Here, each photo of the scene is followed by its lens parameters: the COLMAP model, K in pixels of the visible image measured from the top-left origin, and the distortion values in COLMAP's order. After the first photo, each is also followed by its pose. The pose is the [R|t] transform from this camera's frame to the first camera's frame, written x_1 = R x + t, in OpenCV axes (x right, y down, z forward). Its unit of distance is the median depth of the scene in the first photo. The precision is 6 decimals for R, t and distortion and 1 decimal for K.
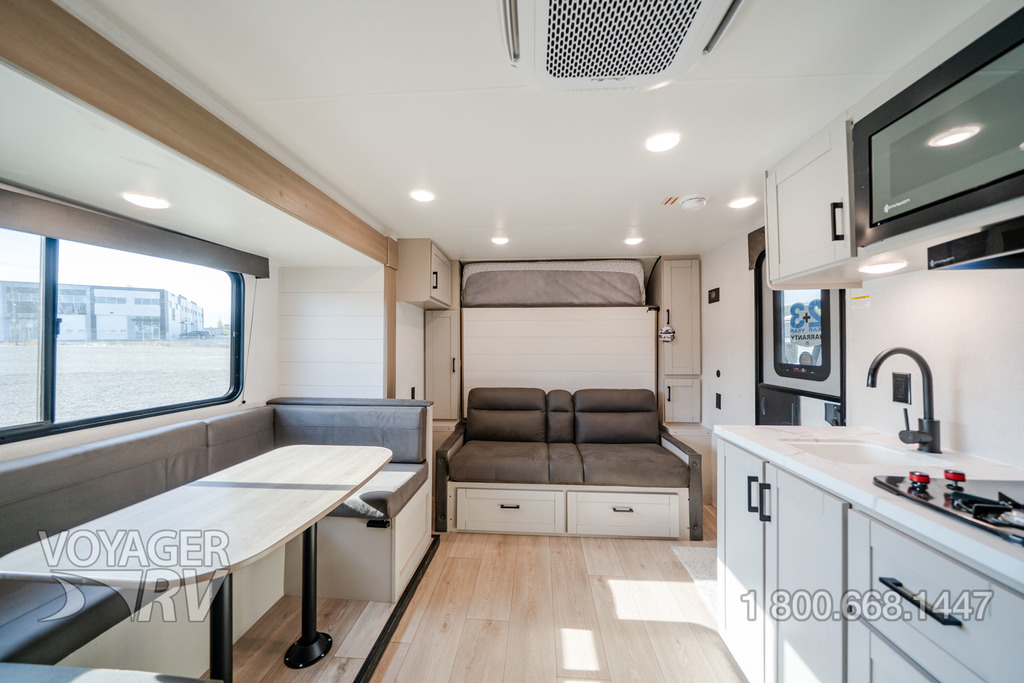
lens RADIAL K [[353.3, 0, 513.1], [0, 353.3, 340.9], [0, 0, 1]] dist [-0.005389, 0.000013]
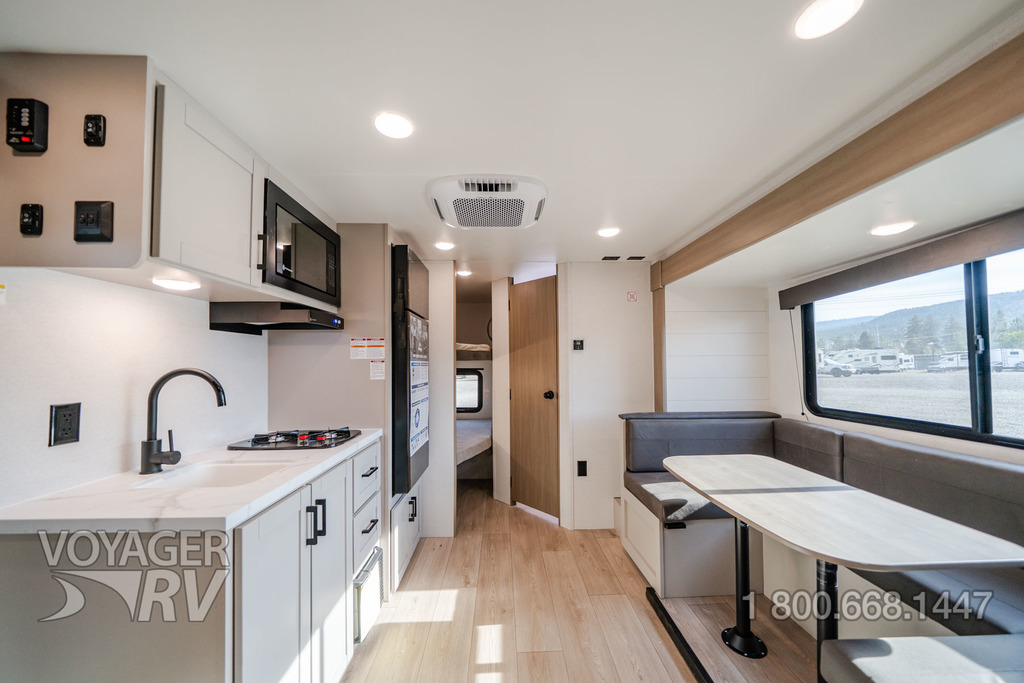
lens RADIAL K [[355.1, 0, 513.3], [0, 355.1, 354.2], [0, 0, 1]] dist [-0.006372, -0.000025]
pose [[-0.994433, 0.005113, -0.105243, 0.144932], [0.009006, 0.999291, -0.036544, 0.012752], [0.104981, -0.037289, -0.993775, 1.166614]]
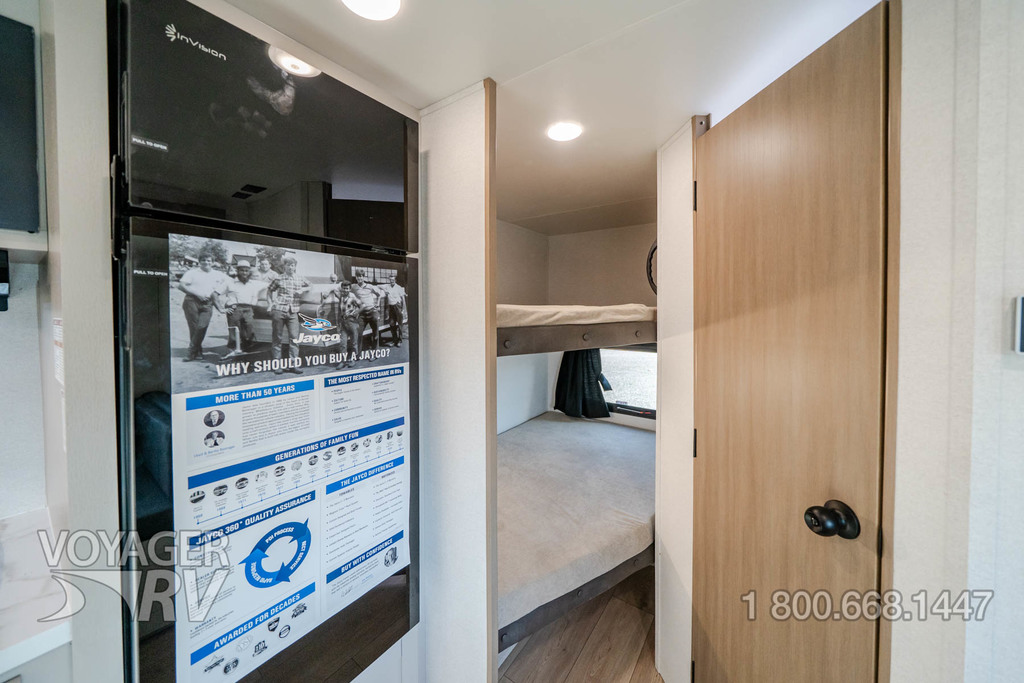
lens RADIAL K [[361.1, 0, 511.4], [0, 361.1, 316.0], [0, 0, 1]] dist [-0.002332, -0.000126]
pose [[-0.853246, -0.007948, 0.521449, -0.047403], [-0.005438, 0.999965, 0.006343, -0.070197], [-0.521481, 0.002577, -0.853259, 0.287000]]
